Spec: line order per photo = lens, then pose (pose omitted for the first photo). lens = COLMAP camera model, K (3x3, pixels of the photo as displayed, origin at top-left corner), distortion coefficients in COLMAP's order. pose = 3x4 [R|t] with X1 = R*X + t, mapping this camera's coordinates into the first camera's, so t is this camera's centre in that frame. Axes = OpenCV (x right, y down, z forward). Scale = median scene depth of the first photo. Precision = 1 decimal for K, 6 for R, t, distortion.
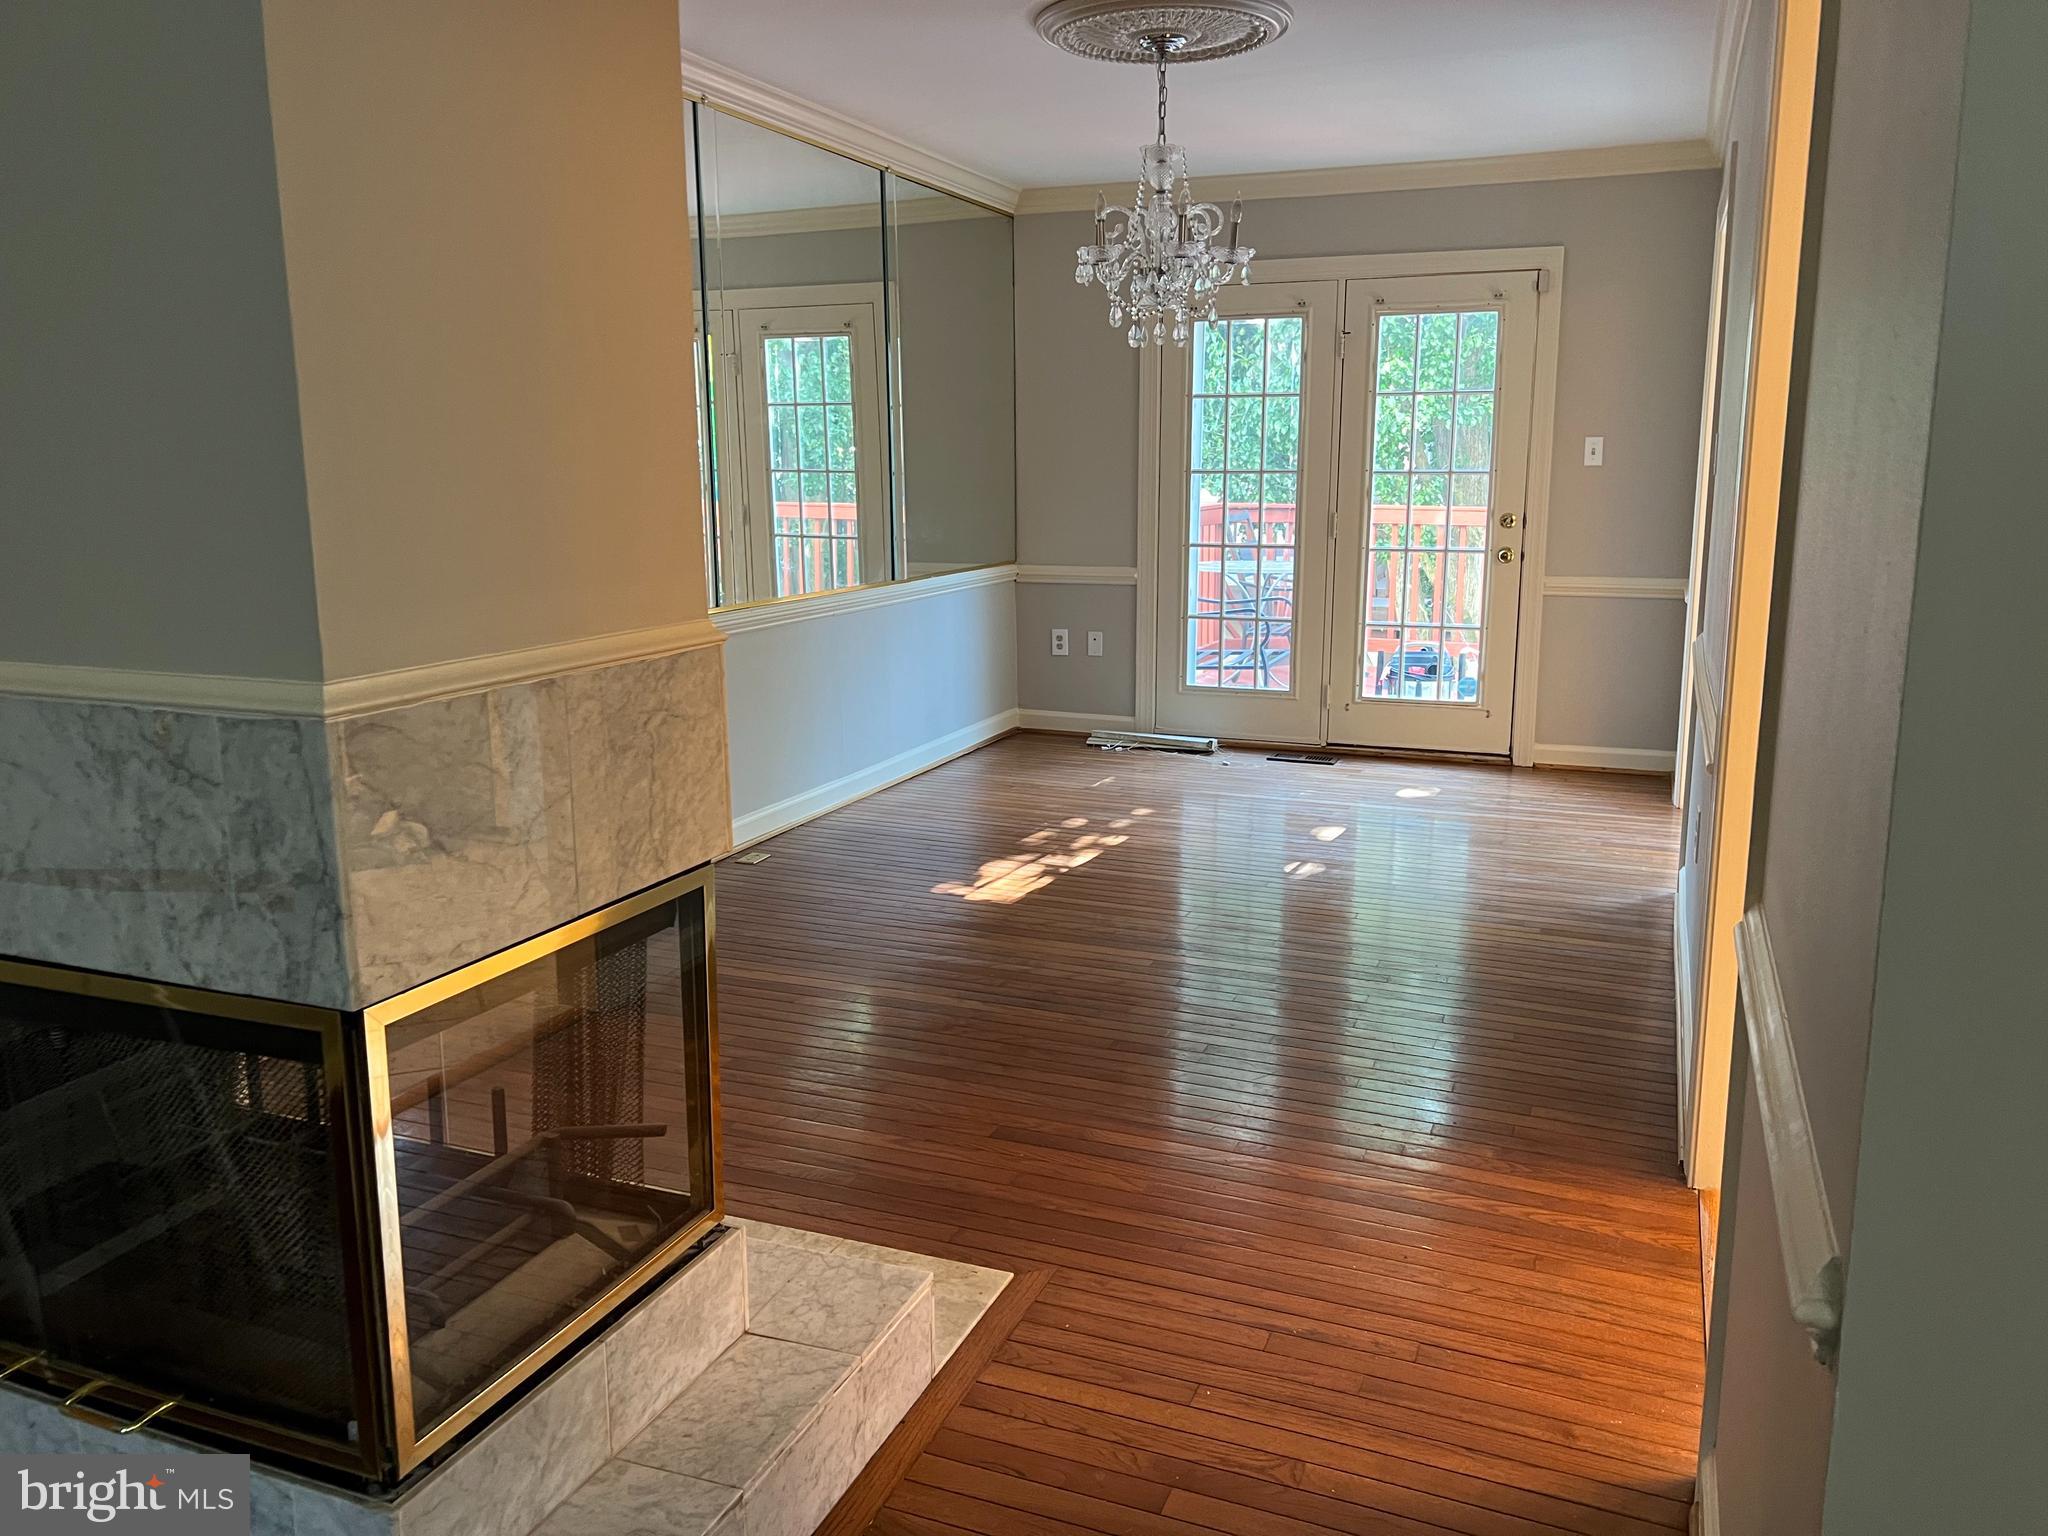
lens RADIAL K [[1544.8, 0, 1027.6], [0, 1544.8, 767.5], [0, 0, 1]] dist [0.027403, -0.040103]
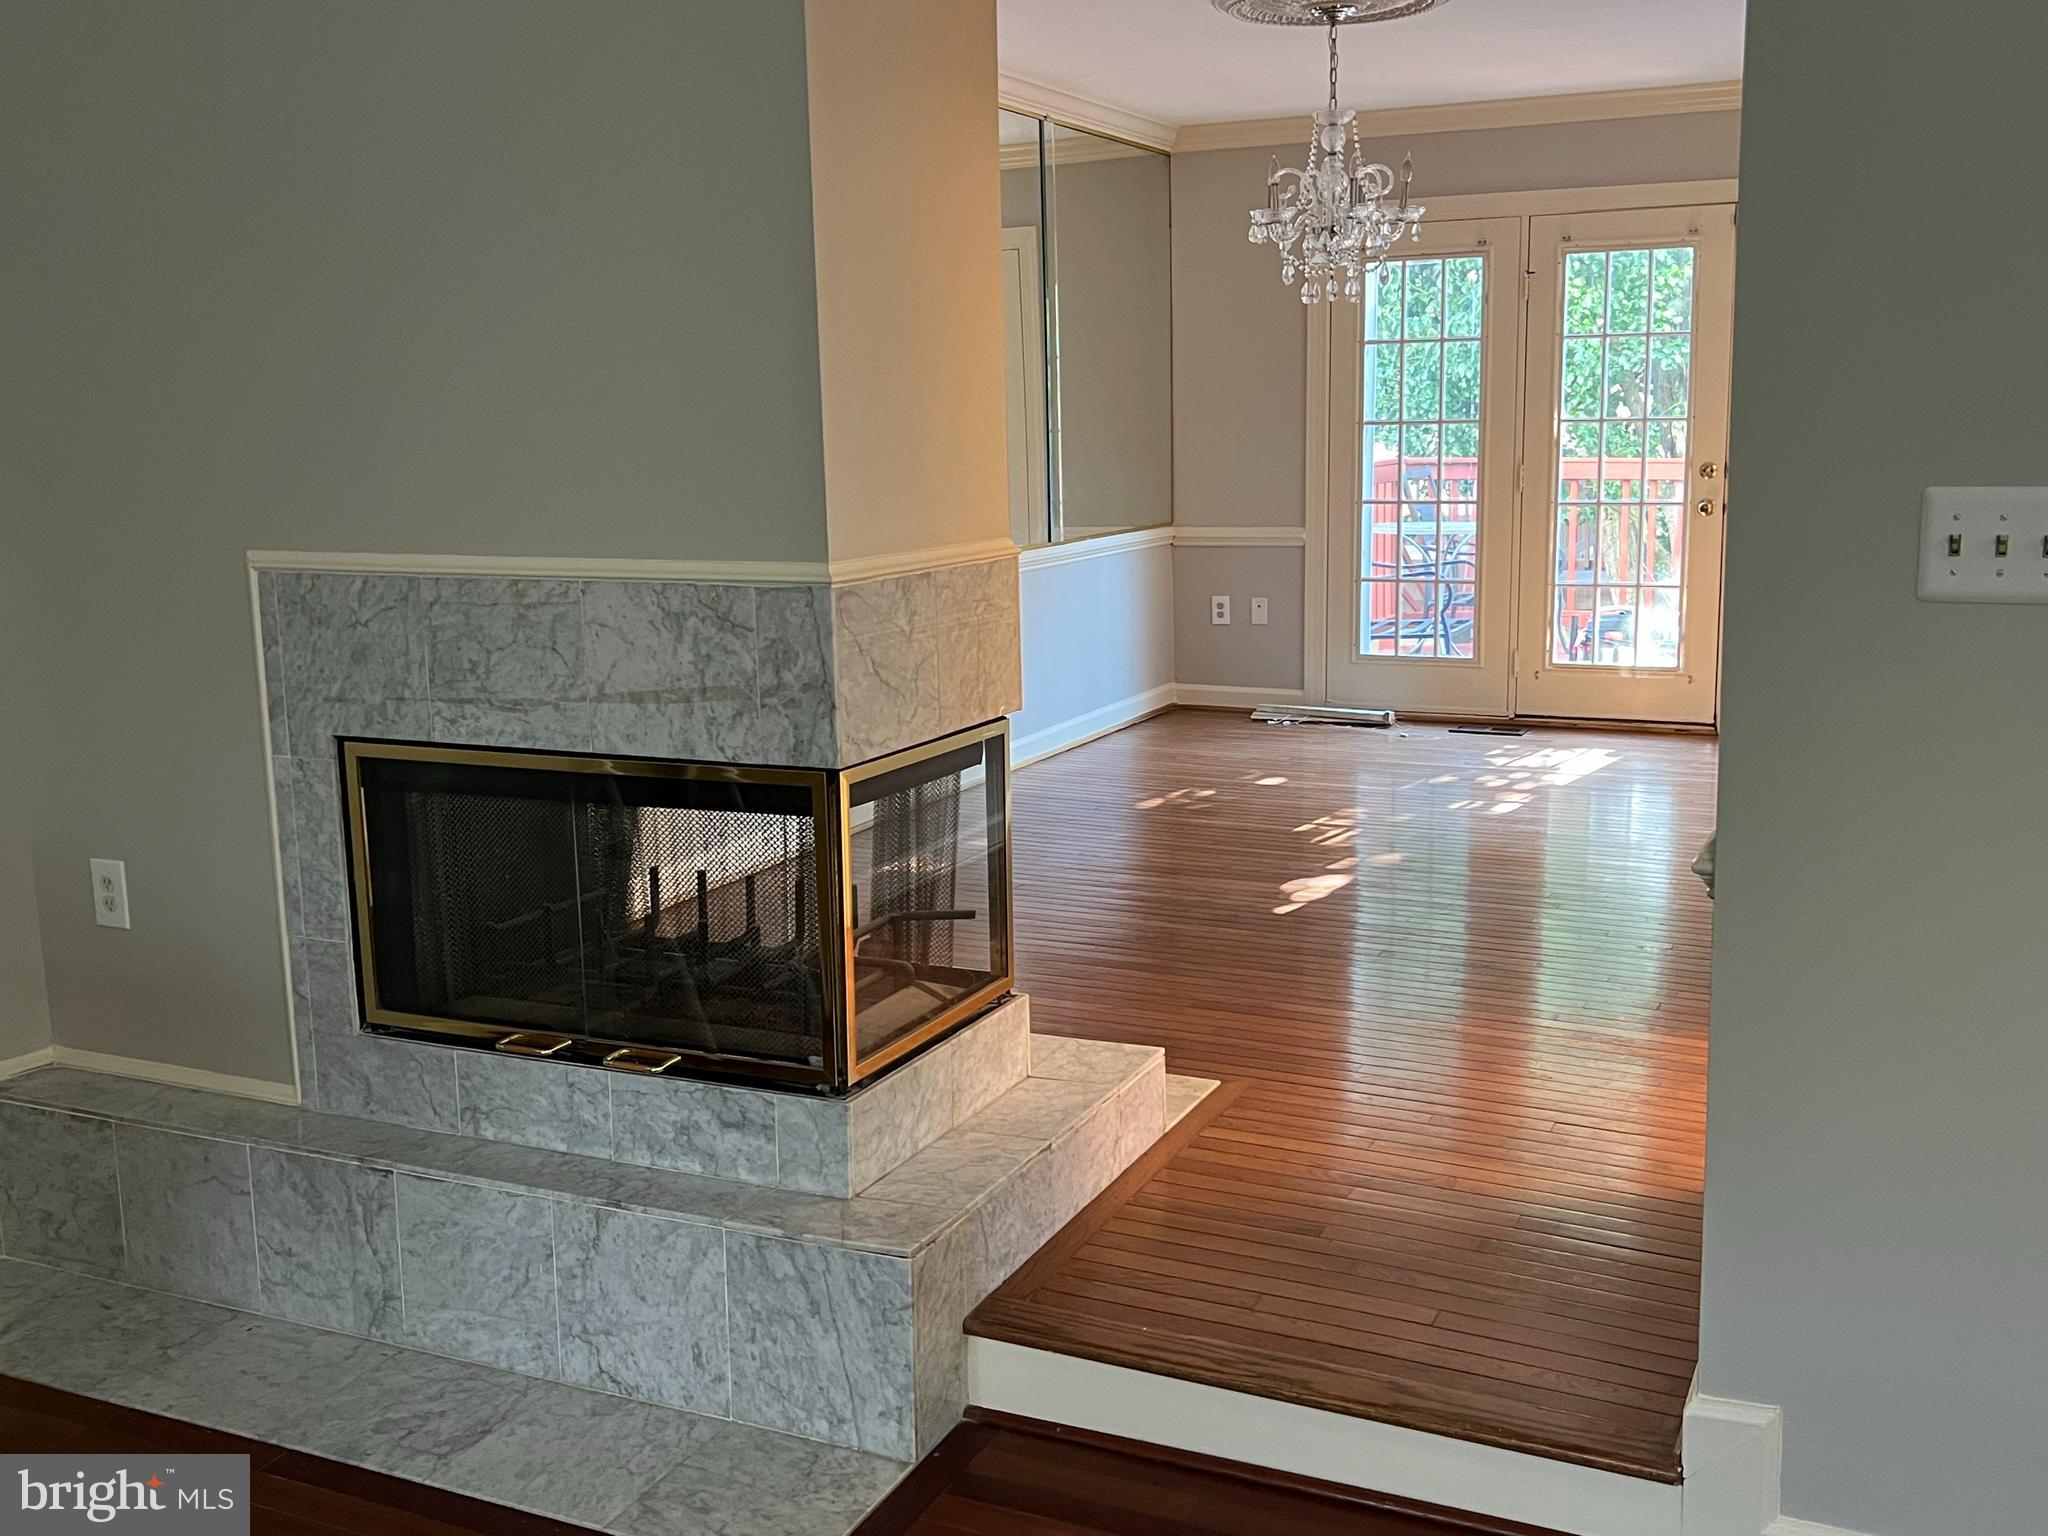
lens RADIAL K [[1992.7, 0, 1015.9], [0, 1992.7, 765.6], [0, 0, 1]] dist [0.032506, 0.000000]
pose [[0.997670, -0.004673, -0.068069, -0.035028], [0.003236, 0.999770, -0.021216, 0.062395], [0.068153, 0.020947, 0.997455, -0.330156]]
